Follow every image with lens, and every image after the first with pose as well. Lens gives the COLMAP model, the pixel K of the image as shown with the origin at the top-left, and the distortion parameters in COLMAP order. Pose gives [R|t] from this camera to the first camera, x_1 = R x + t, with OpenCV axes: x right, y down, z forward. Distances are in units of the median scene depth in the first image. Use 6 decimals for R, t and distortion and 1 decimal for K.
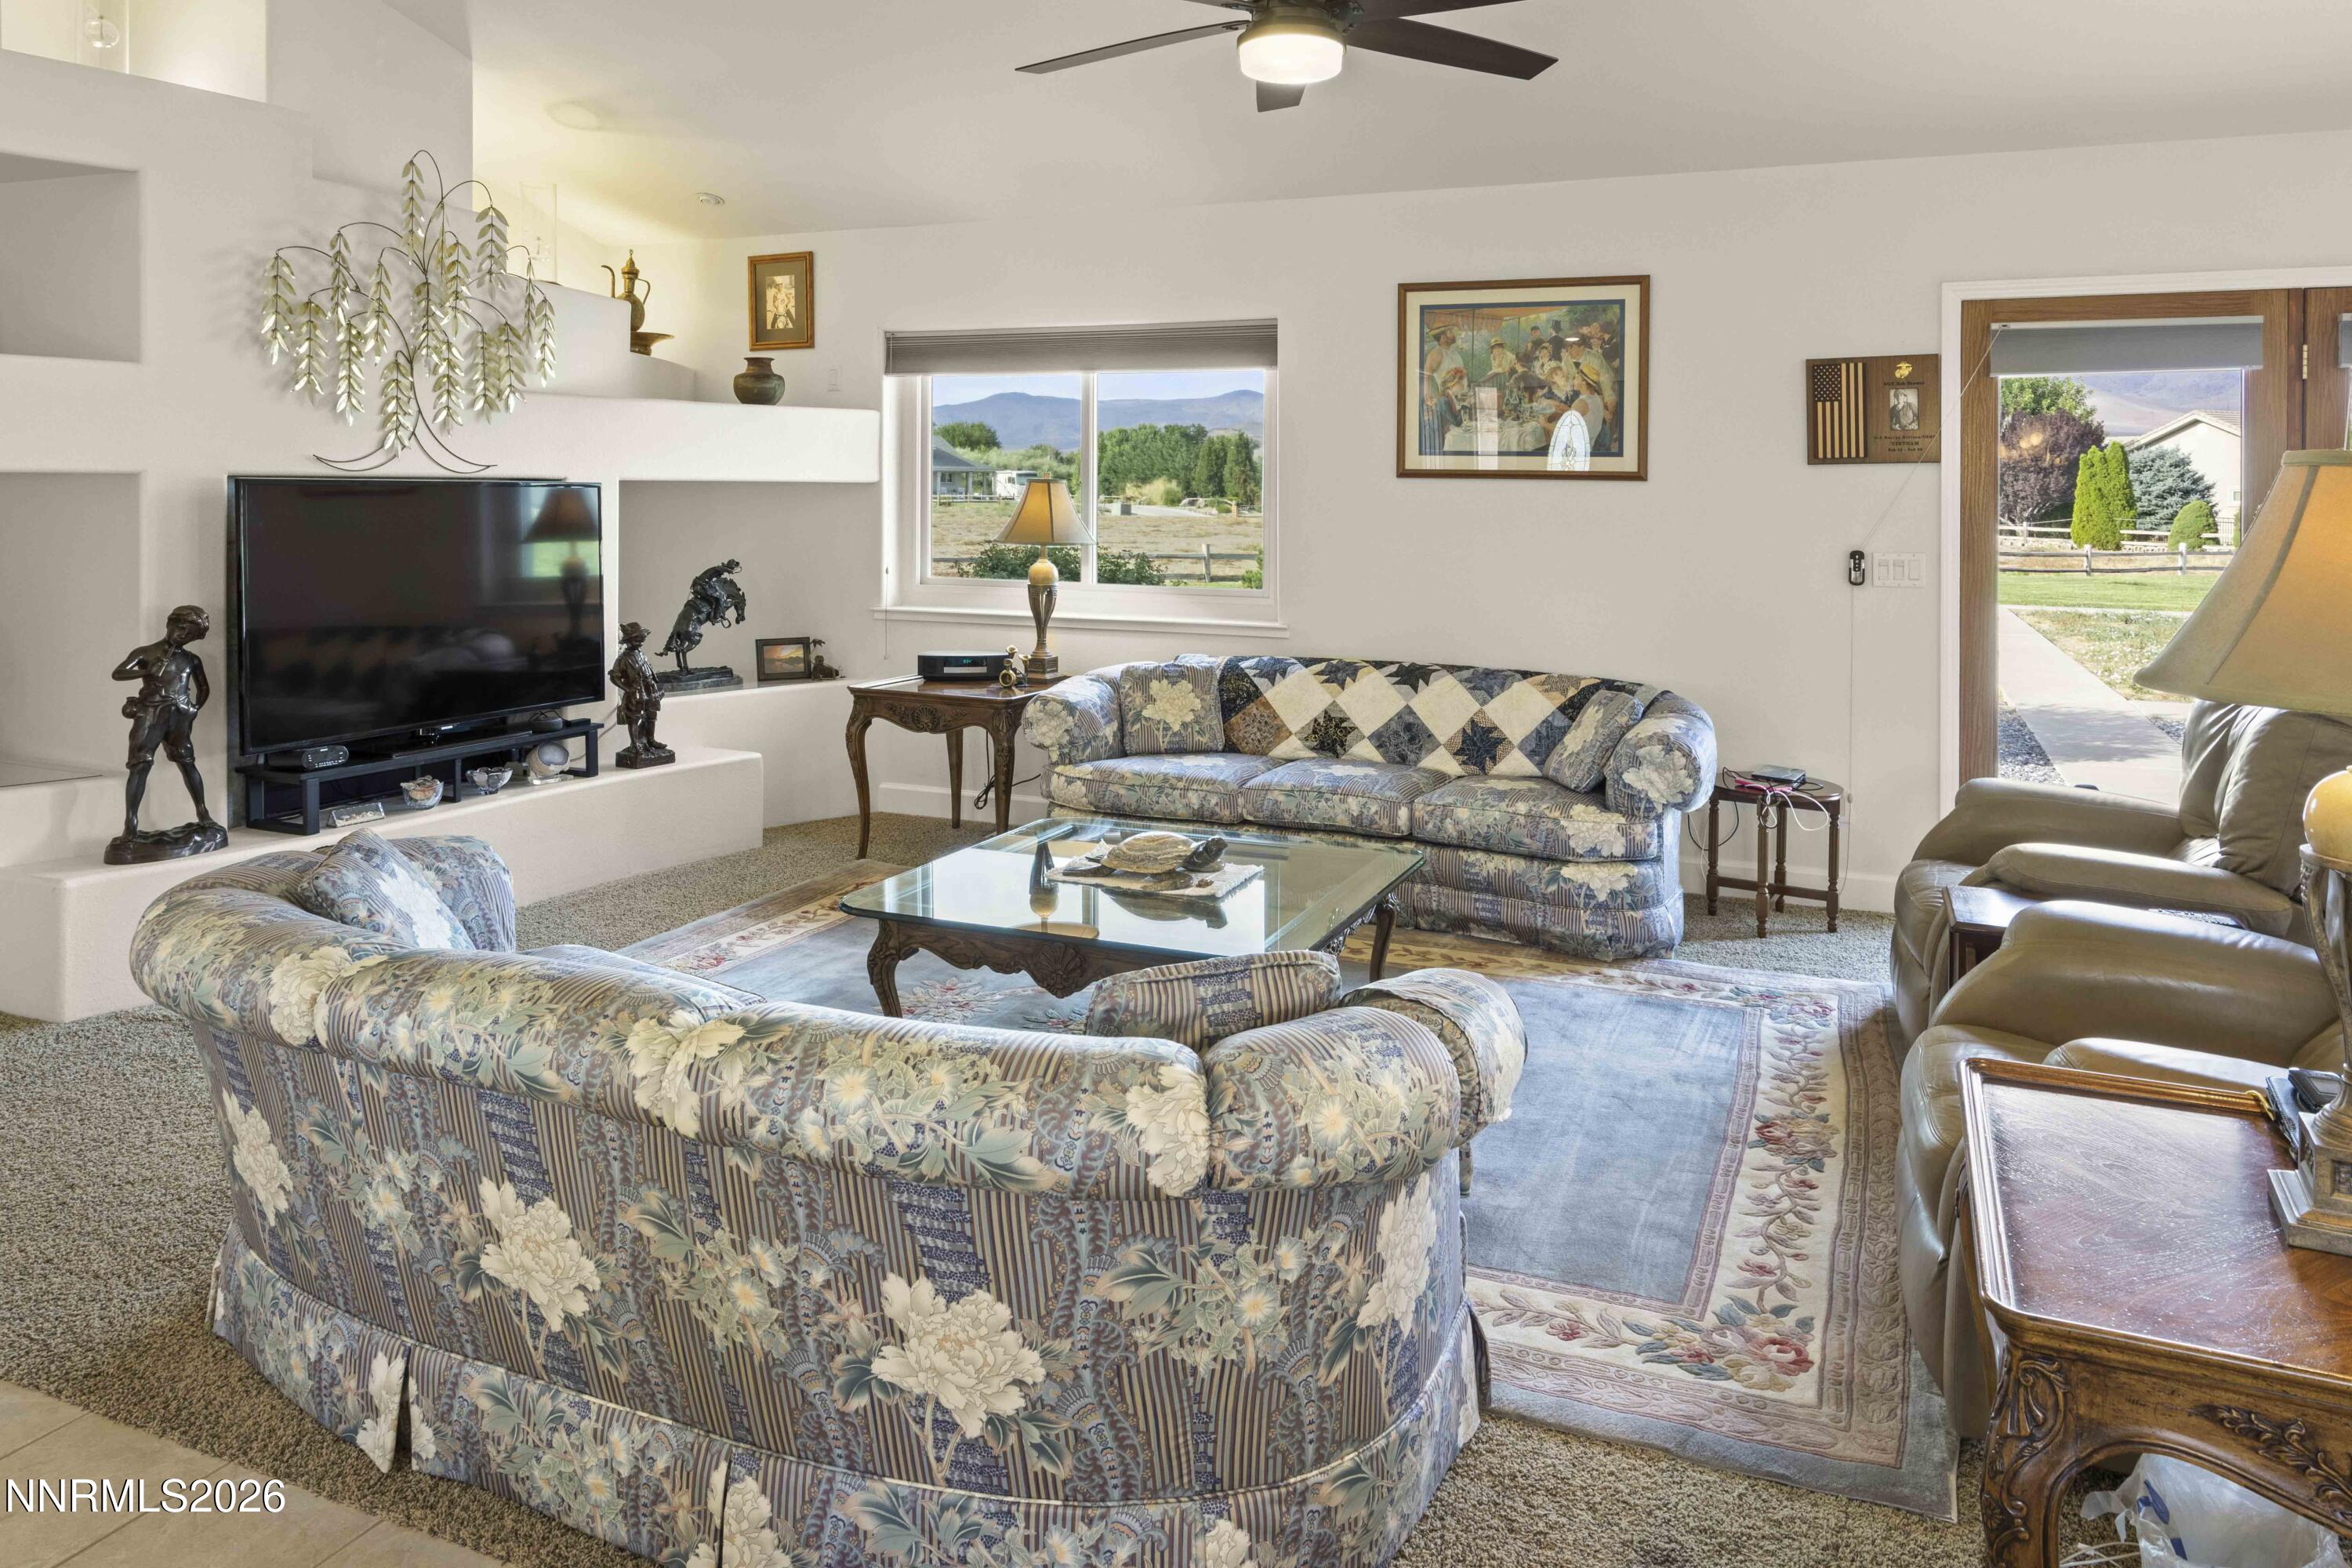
lens RADIAL K [[1597.7, 0, 1167.0], [0, 1597.7, 464.1], [0, 0, 1]] dist [-0.001667, 0.003825]
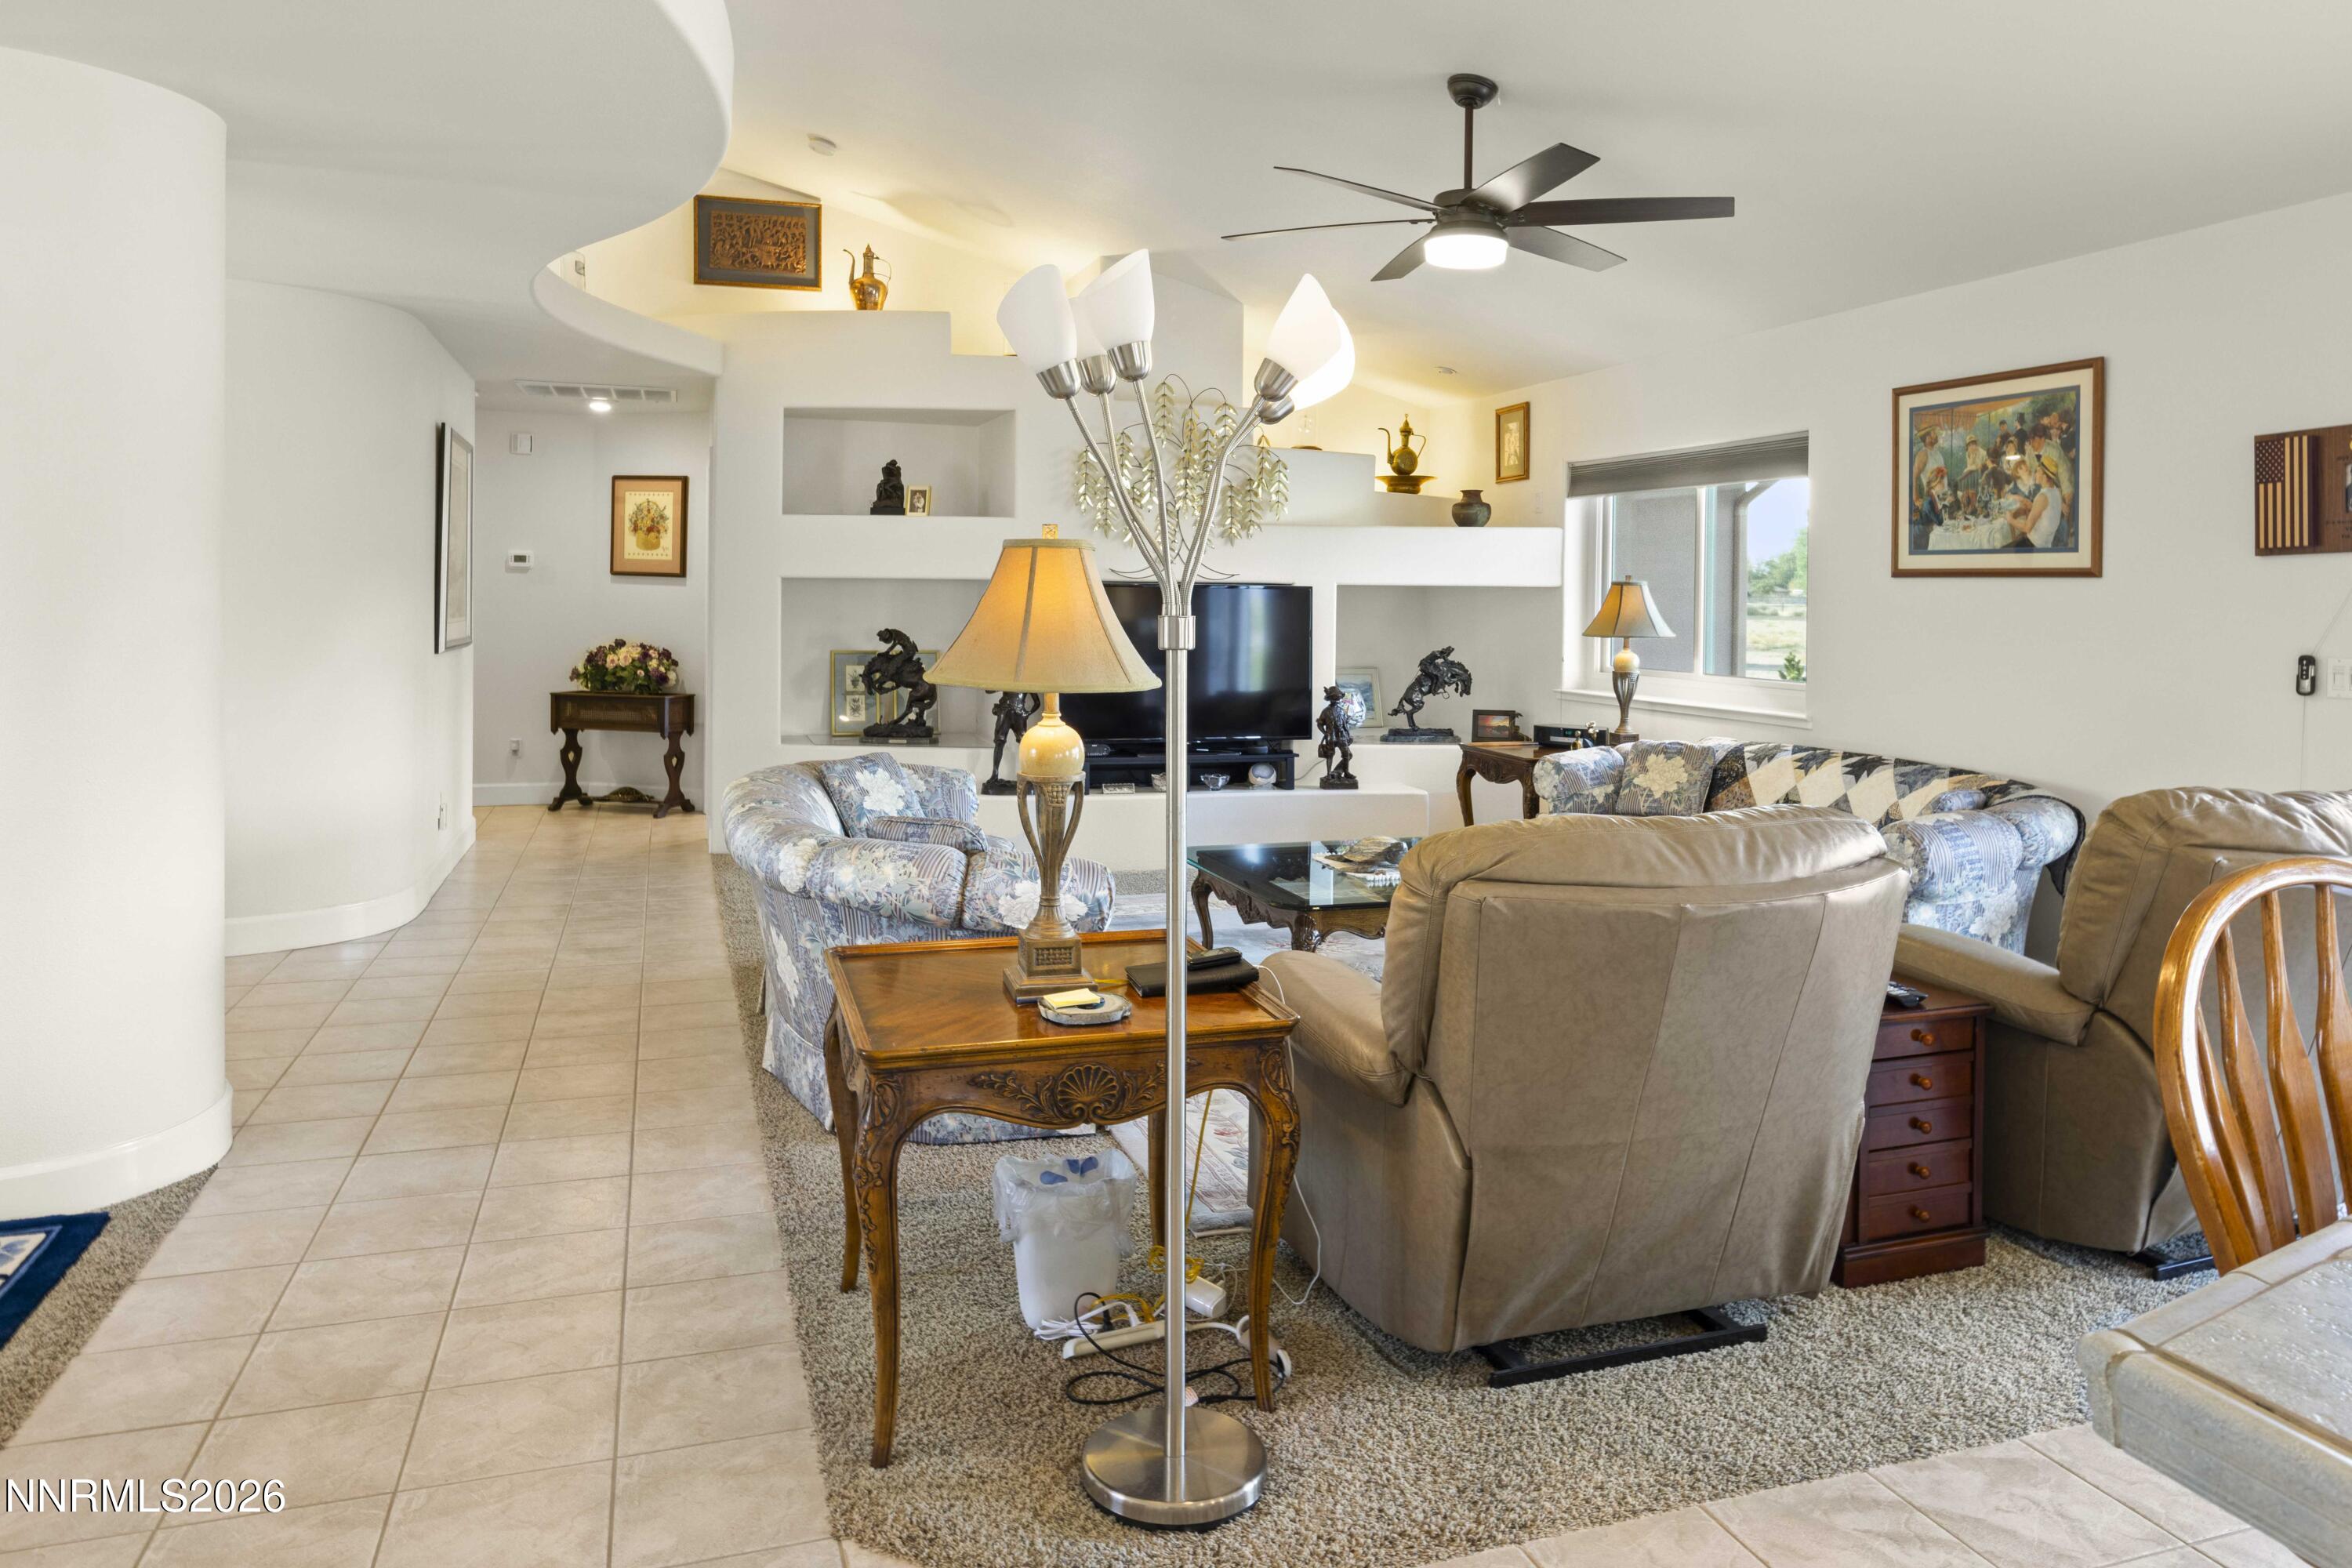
lens RADIAL K [[1515.7, 0, 1169.4], [0, 1515.7, 592.9], [0, 0, 1]] dist [-0.041678, 0.000313]
pose [[0.662089, -0.002148, -0.749422, 0.740578], [0.005179, 0.999985, 0.001710, 0.018956], [0.749407, -0.005013, 0.662091, 0.018676]]
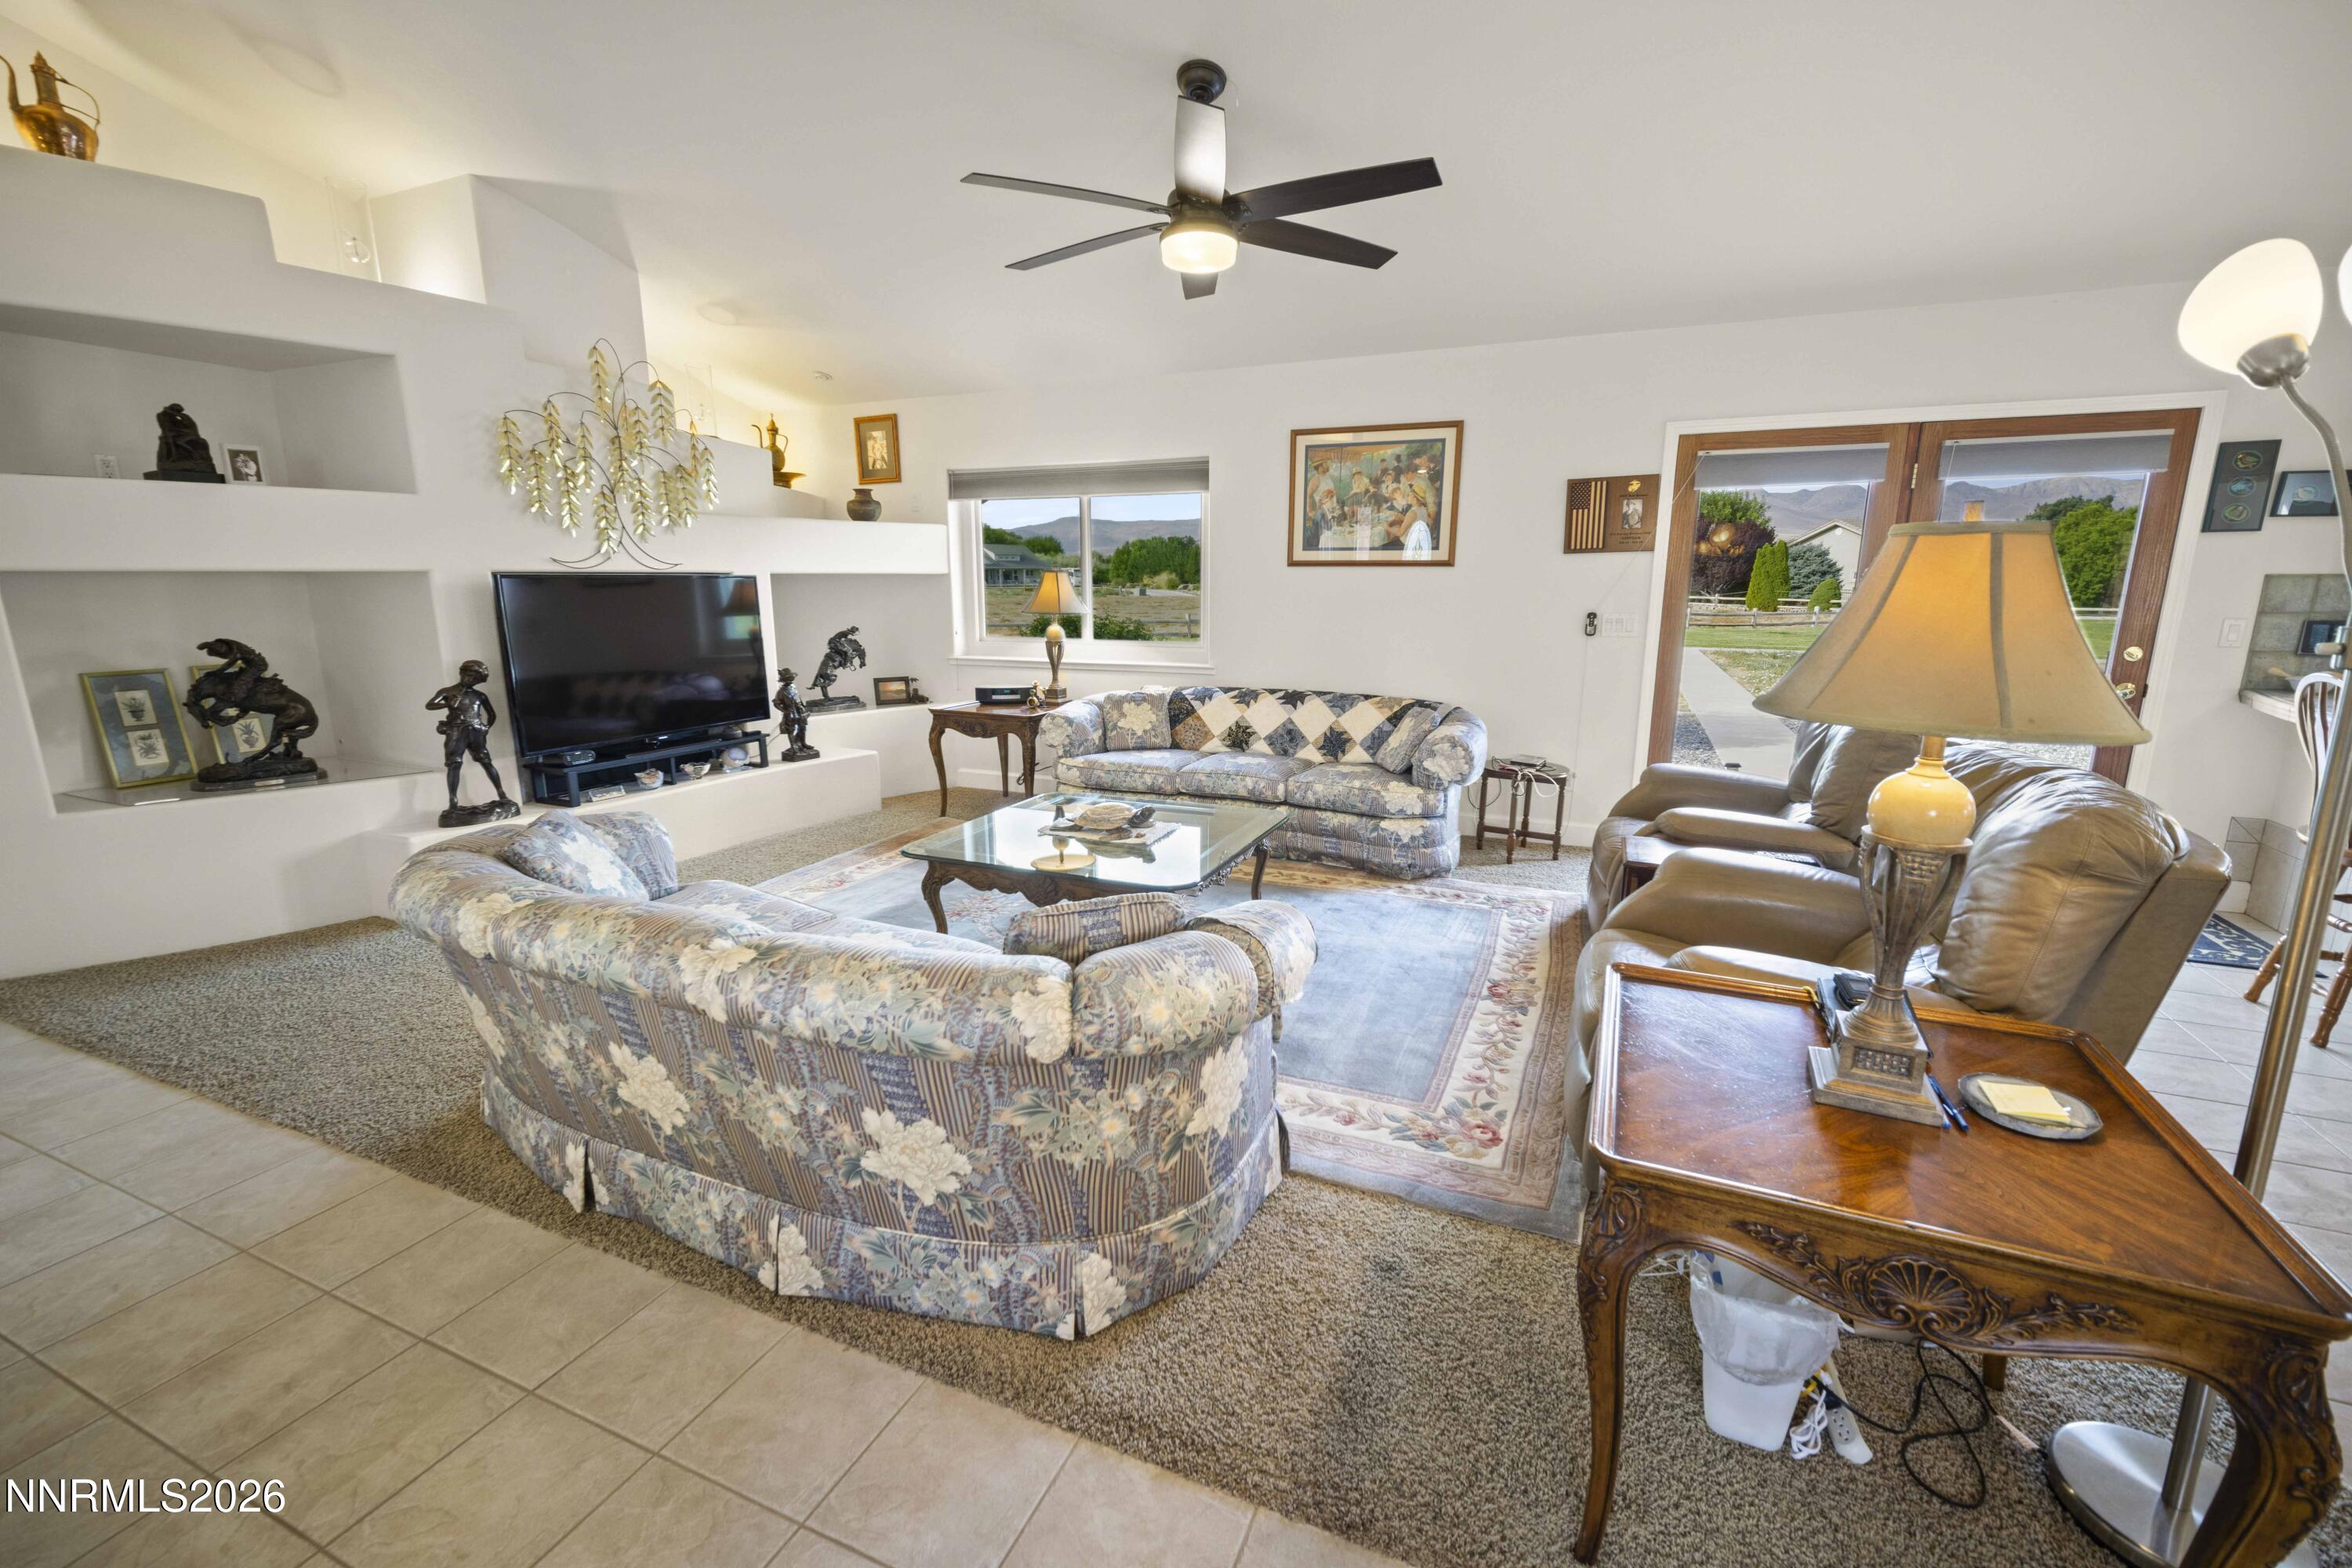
lens RADIAL K [[992.9, 0, 1160.6], [0, 992.9, 770.1], [0, 0, 1]] dist [0.002897, -0.000392]
pose [[0.999866, -0.007905, -0.014367, 0.049497], [0.010668, 0.978949, 0.203824, 0.005992], [0.012453, -0.203950, 0.978902, 0.069356]]
